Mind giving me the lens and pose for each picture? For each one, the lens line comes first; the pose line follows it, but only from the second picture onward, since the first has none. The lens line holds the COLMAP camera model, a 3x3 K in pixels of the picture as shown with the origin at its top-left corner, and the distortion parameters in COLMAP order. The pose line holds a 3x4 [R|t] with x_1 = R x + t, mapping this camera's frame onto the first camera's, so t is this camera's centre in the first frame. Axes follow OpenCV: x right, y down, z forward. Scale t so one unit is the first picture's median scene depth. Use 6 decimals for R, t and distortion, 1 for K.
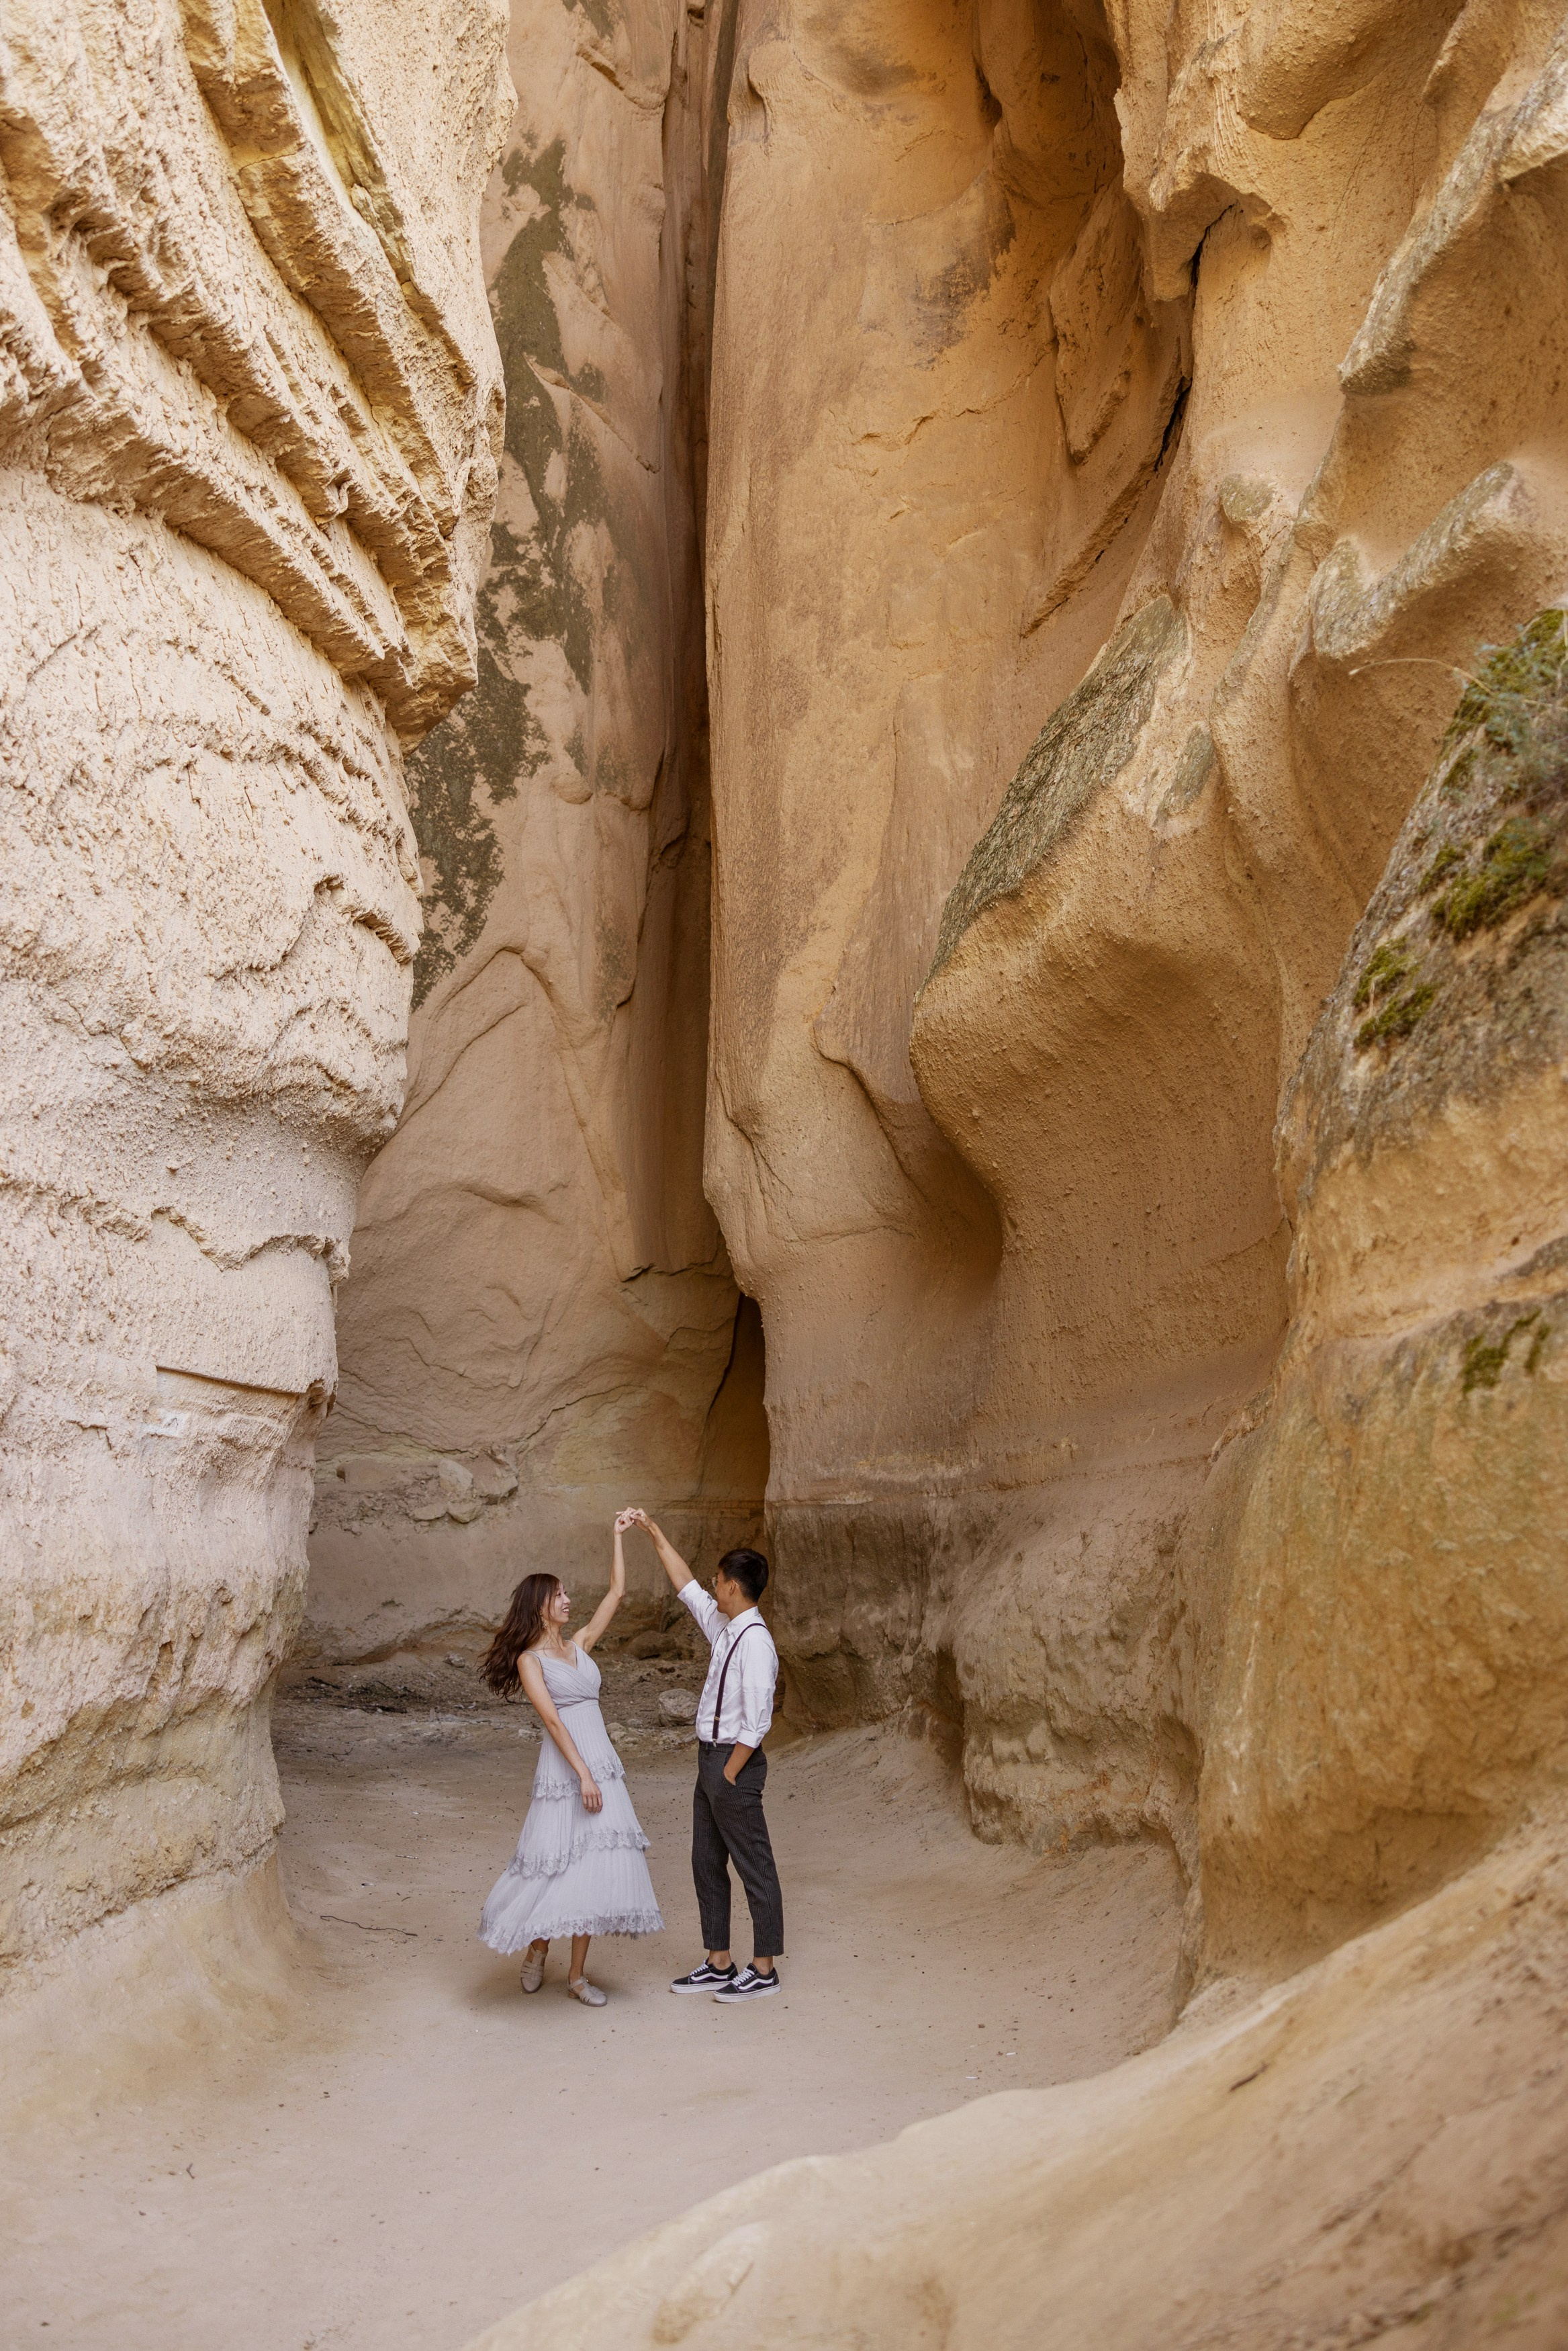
lens RADIAL K [[1943.7, 0, 772.7], [0, 1943.7, 1173.6], [0, 0, 1]] dist [0.009231, 0.003347]
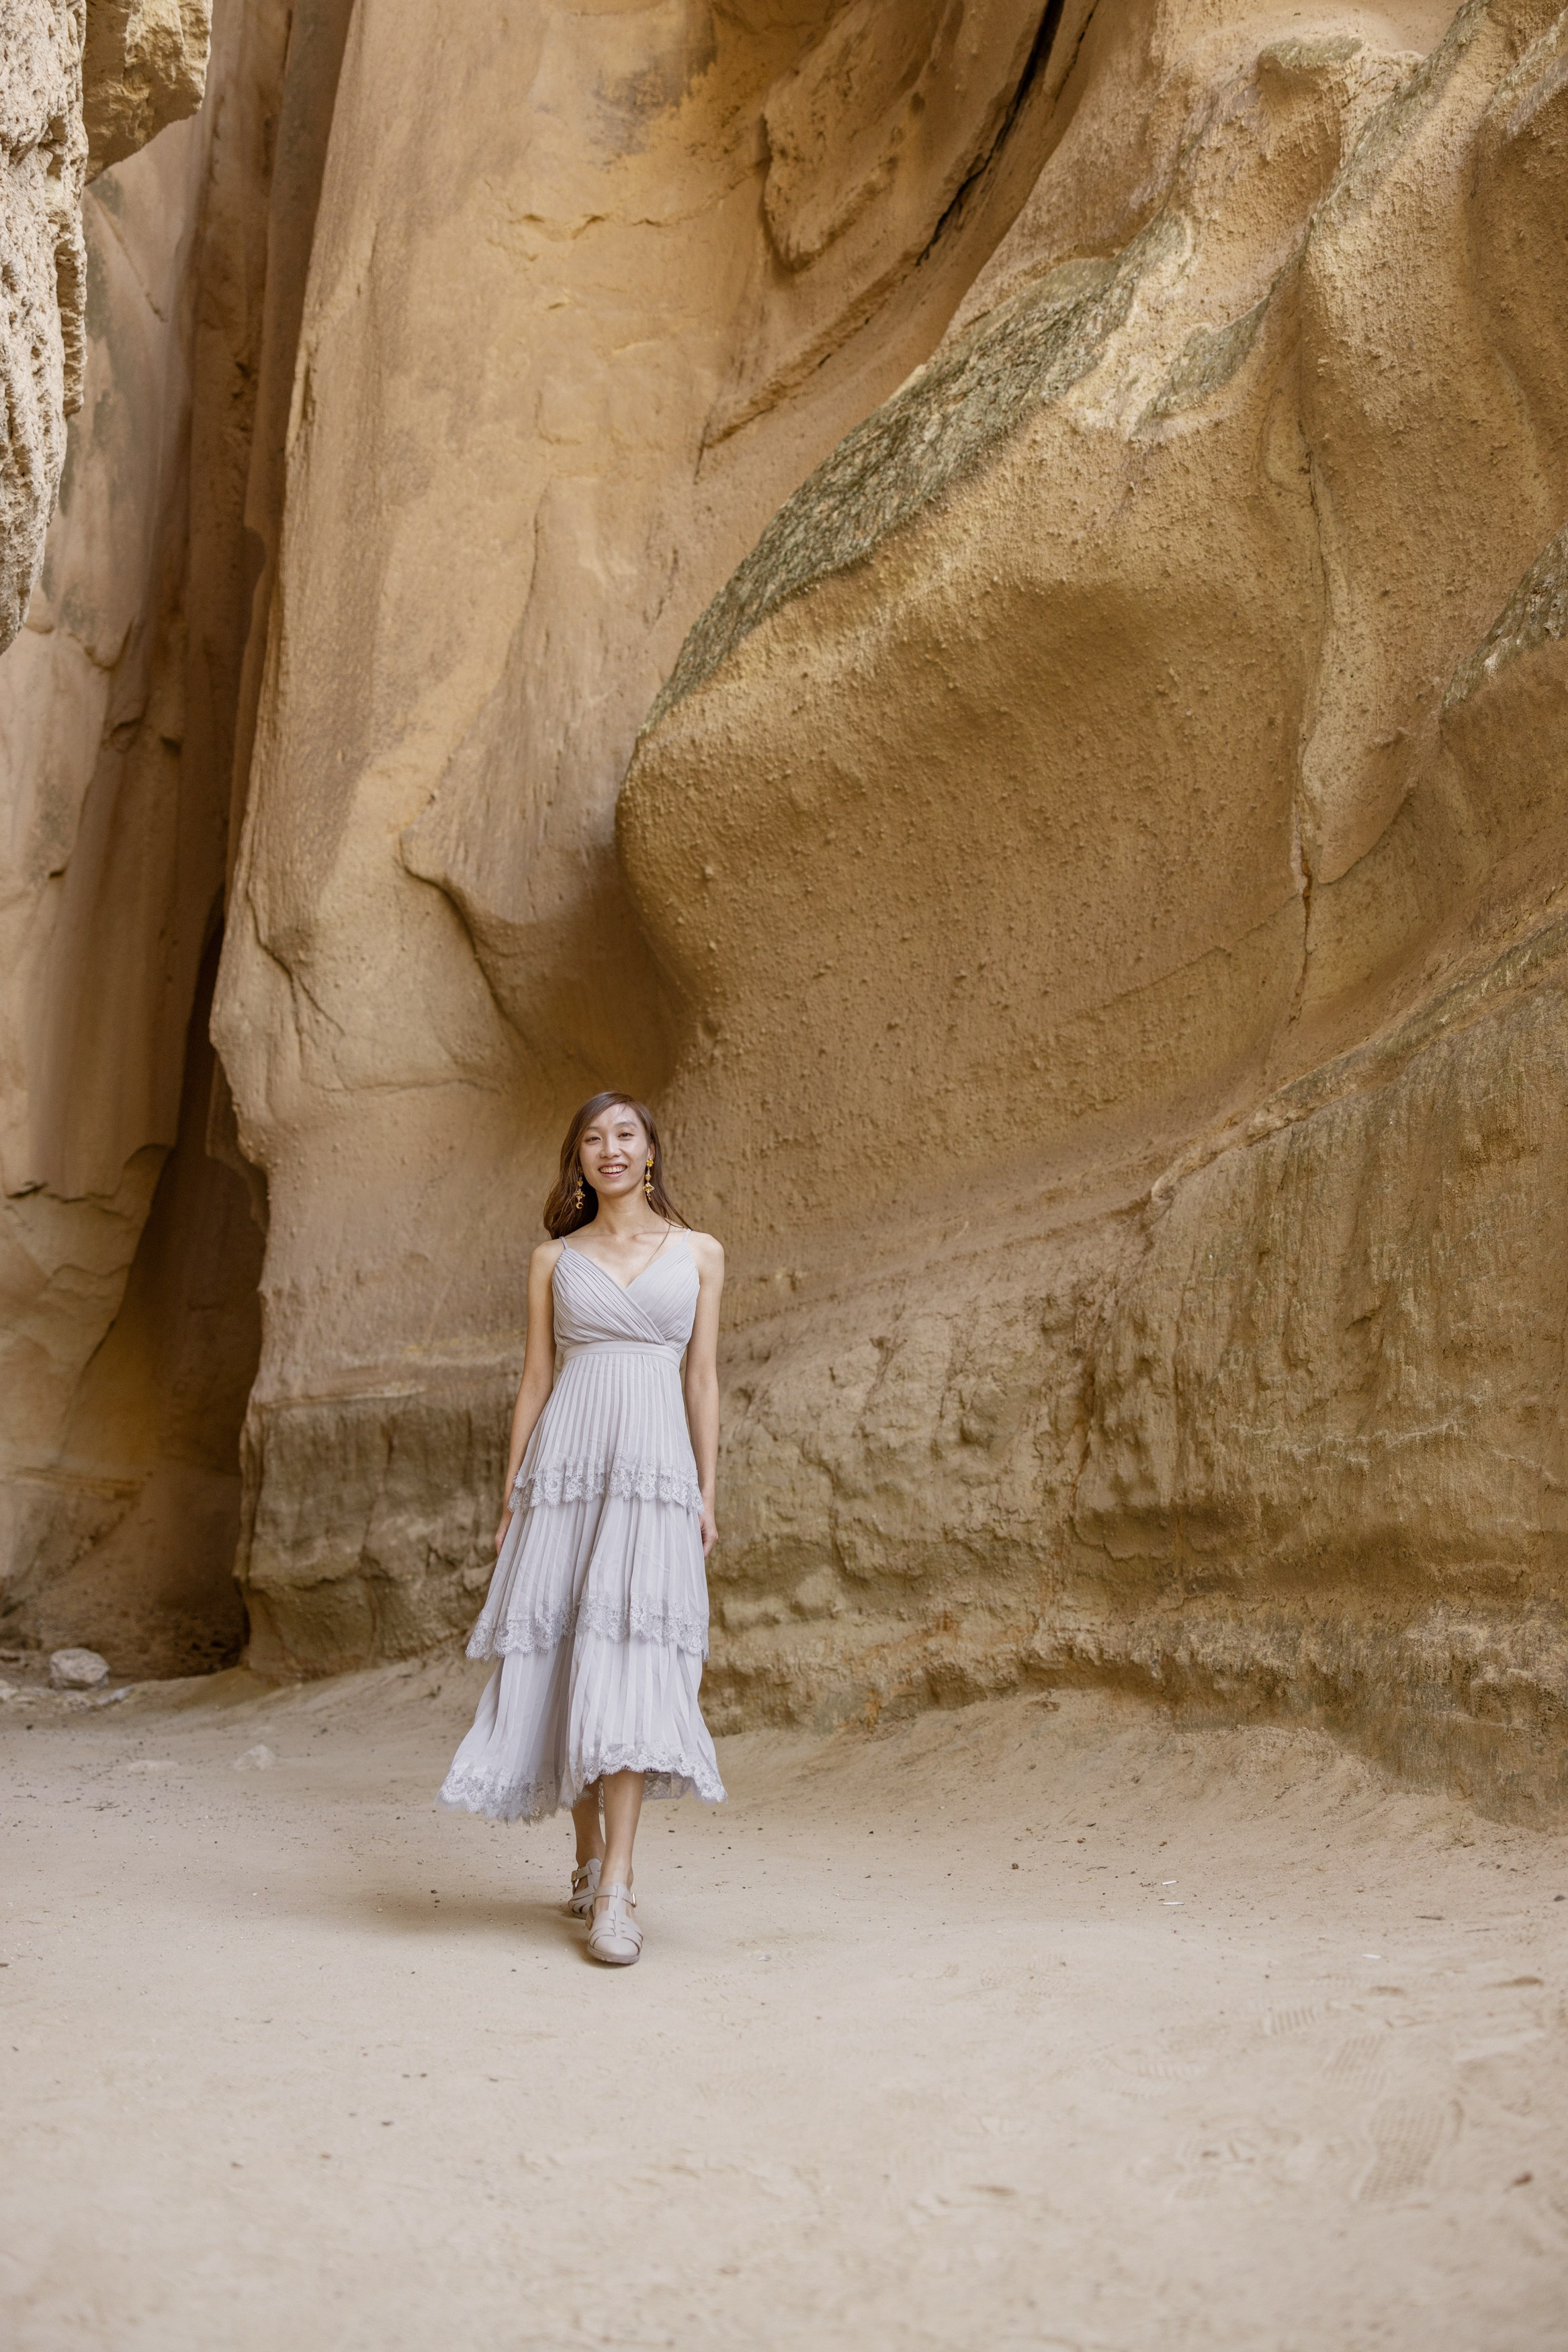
lens RADIAL K [[1881.7, 0, 776.0], [0, 1881.7, 1171.8], [0, 0, 1]] dist [0.007564, 0.003367]
pose [[0.921746, 0.140549, 0.361427, -0.153449], [-0.116553, 0.989325, -0.087474, 0.177439], [-0.369863, 0.038503, 0.928288, 0.285082]]
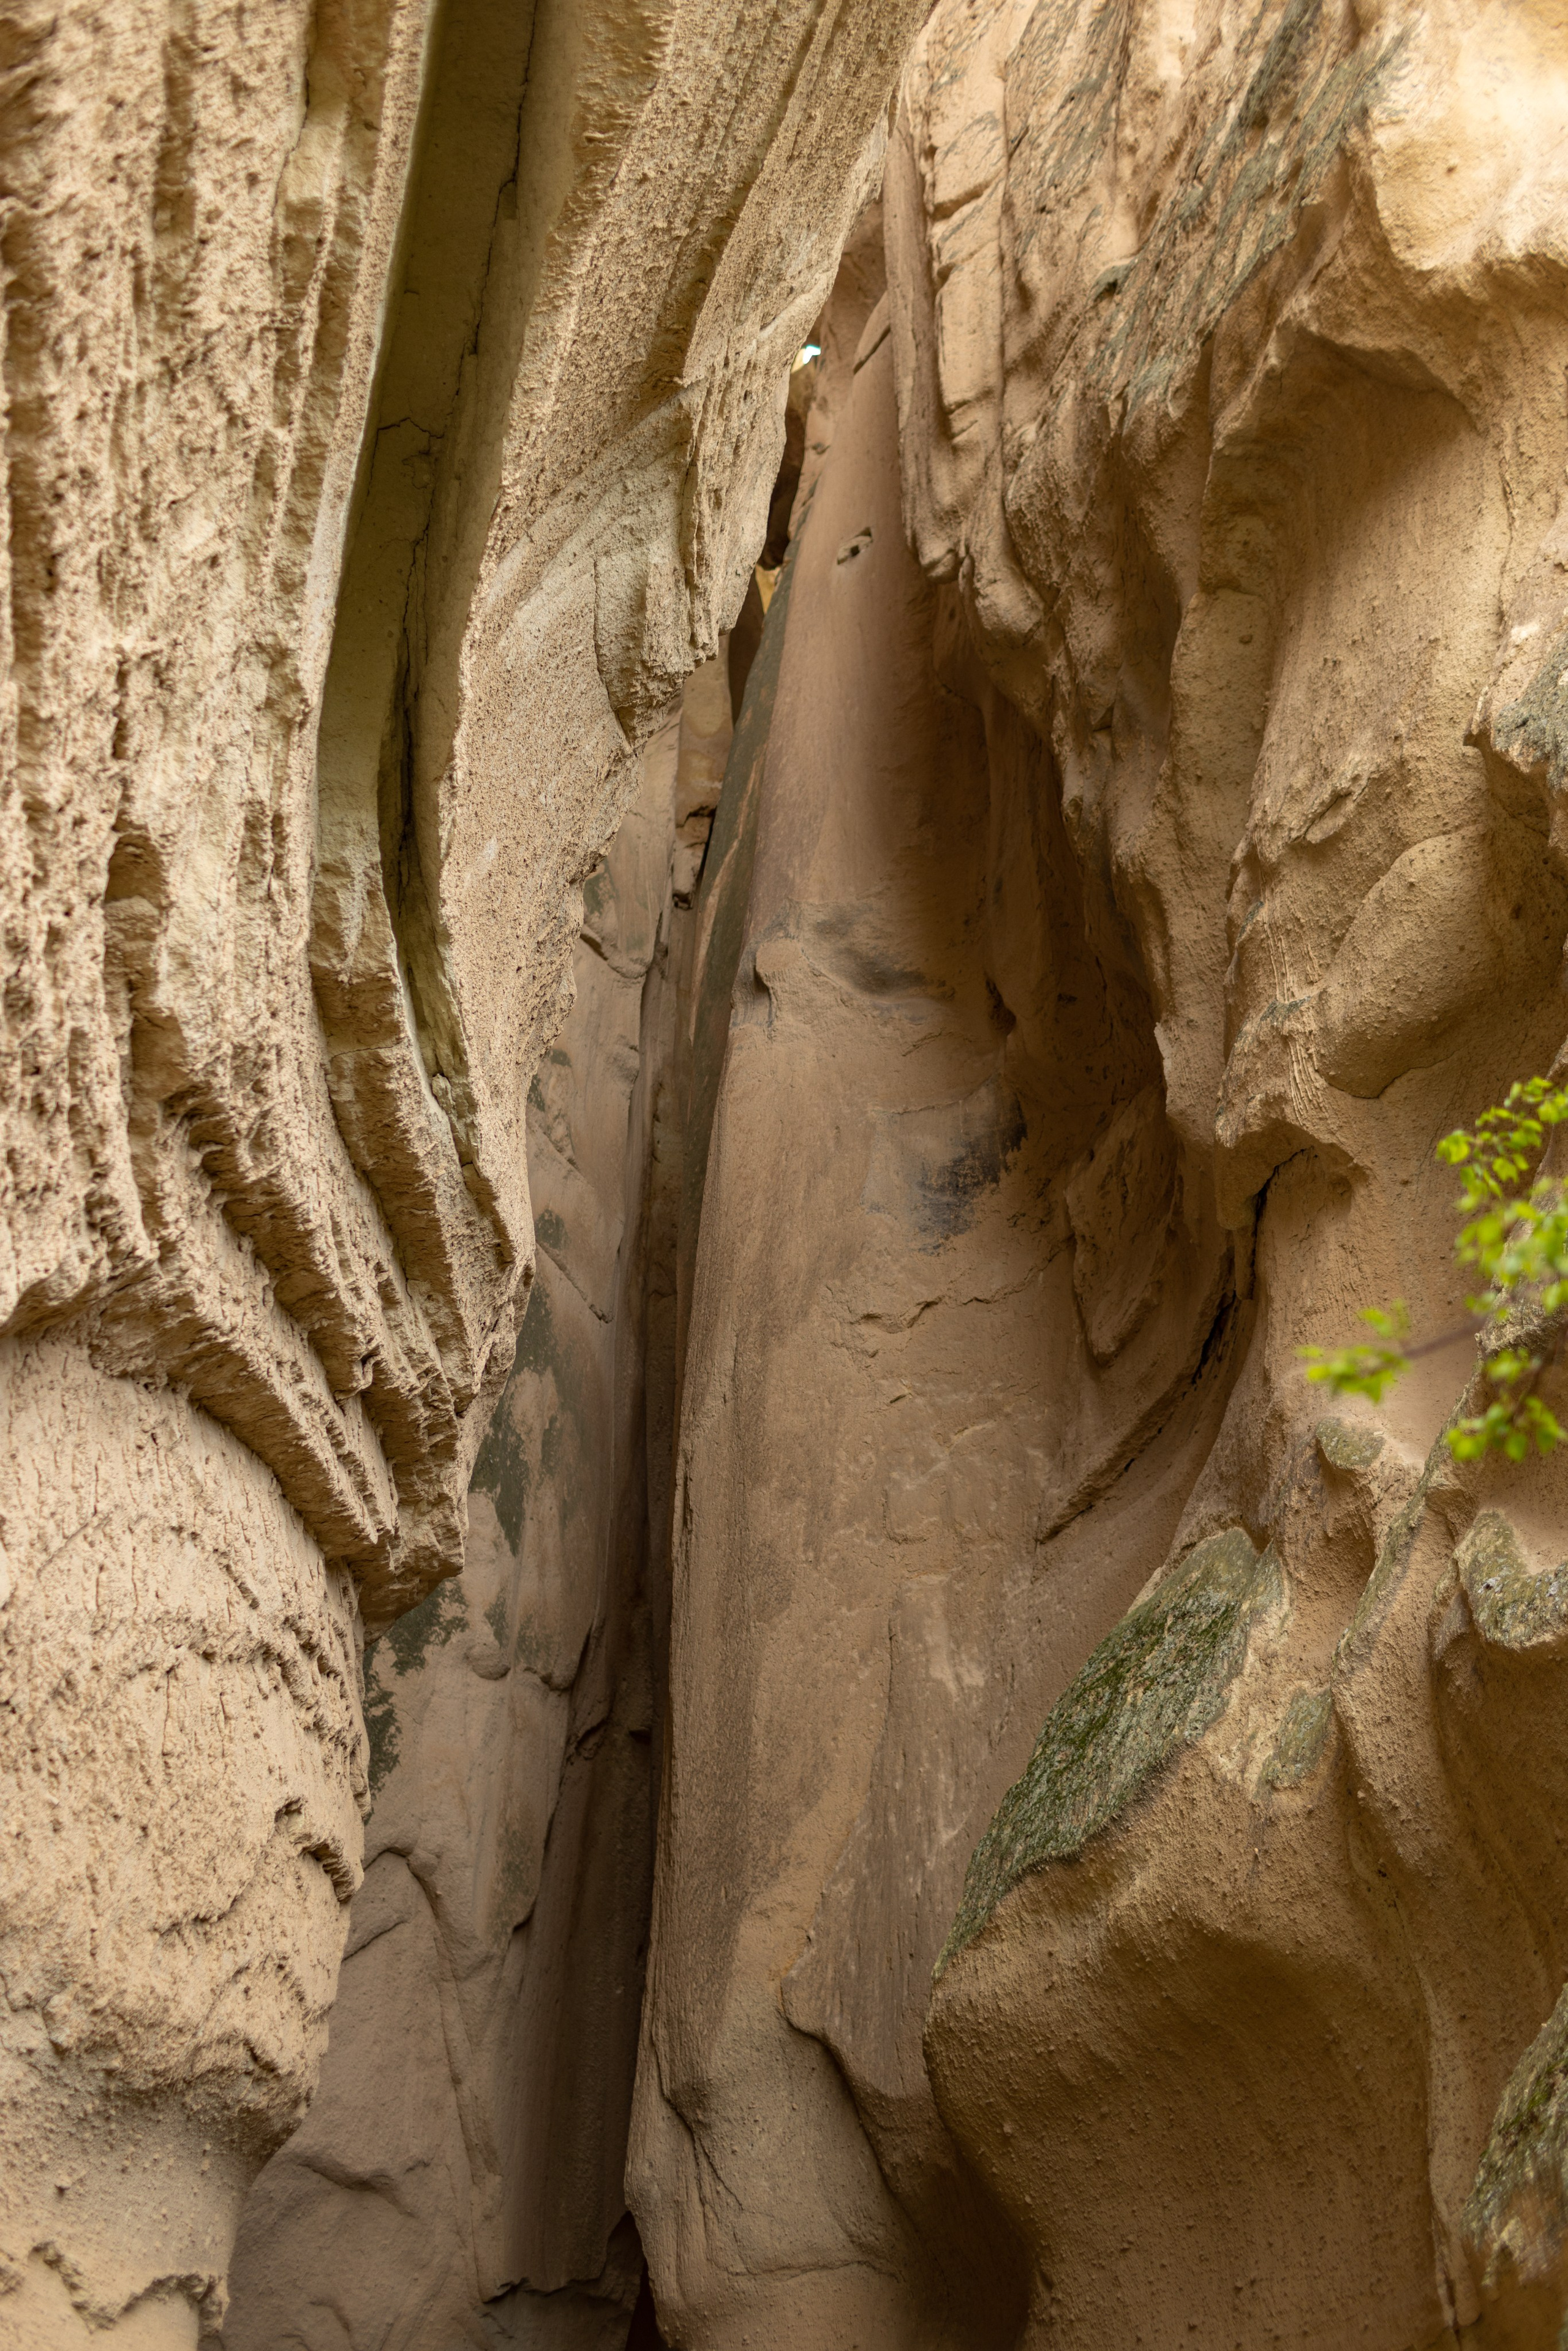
lens RADIAL K [[2207.0, 0, 784.4], [0, 2207.0, 1172.2], [0, 0, 1]] dist [0.007954, 0.000928]
pose [[0.996408, 0.075071, 0.039192, -0.060146], [-0.053241, 0.915203, -0.399461, -0.025576], [-0.065856, 0.395939, 0.915912, 0.004367]]
